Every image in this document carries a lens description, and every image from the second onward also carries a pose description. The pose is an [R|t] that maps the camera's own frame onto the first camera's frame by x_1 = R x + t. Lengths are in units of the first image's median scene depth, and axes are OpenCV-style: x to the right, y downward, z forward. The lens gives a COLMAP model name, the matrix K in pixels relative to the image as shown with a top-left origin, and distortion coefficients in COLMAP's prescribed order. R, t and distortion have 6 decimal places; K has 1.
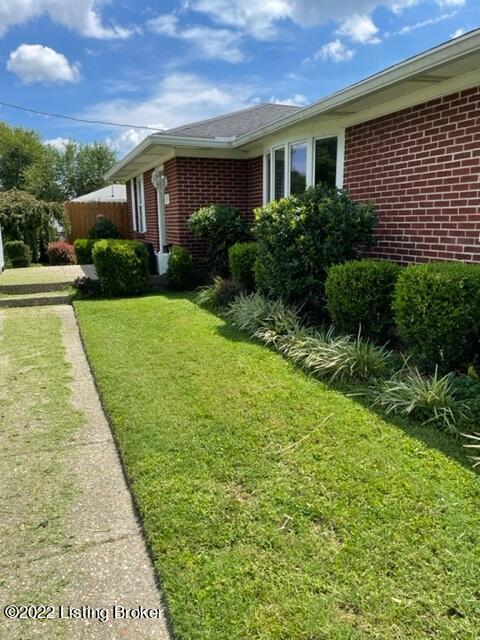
lens RADIAL K [[486.6, 0, 240.5], [0, 486.6, 323.3], [0, 0, 1]] dist [0.010498, -0.030255]
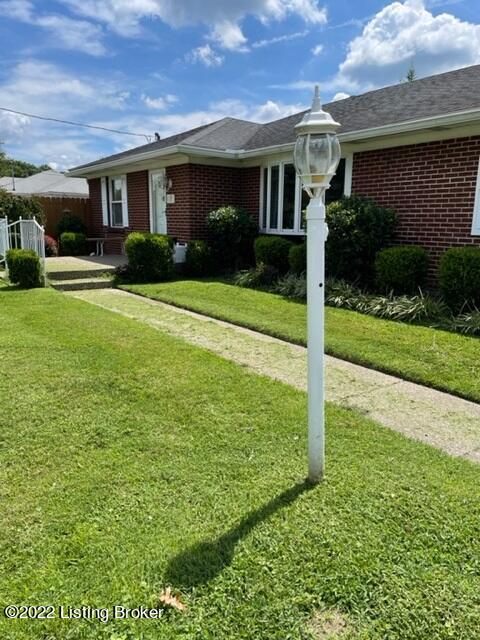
lens RADIAL K [[486.6, 0, 240.5], [0, 486.6, 318.9], [0, 0, 1]] dist [0.010498, -0.030255]
pose [[0.969213, -0.026787, 0.244763, -0.506985], [0.029026, 0.999563, -0.005545, 0.071749], [-0.244507, 0.012478, 0.969567, -0.272962]]
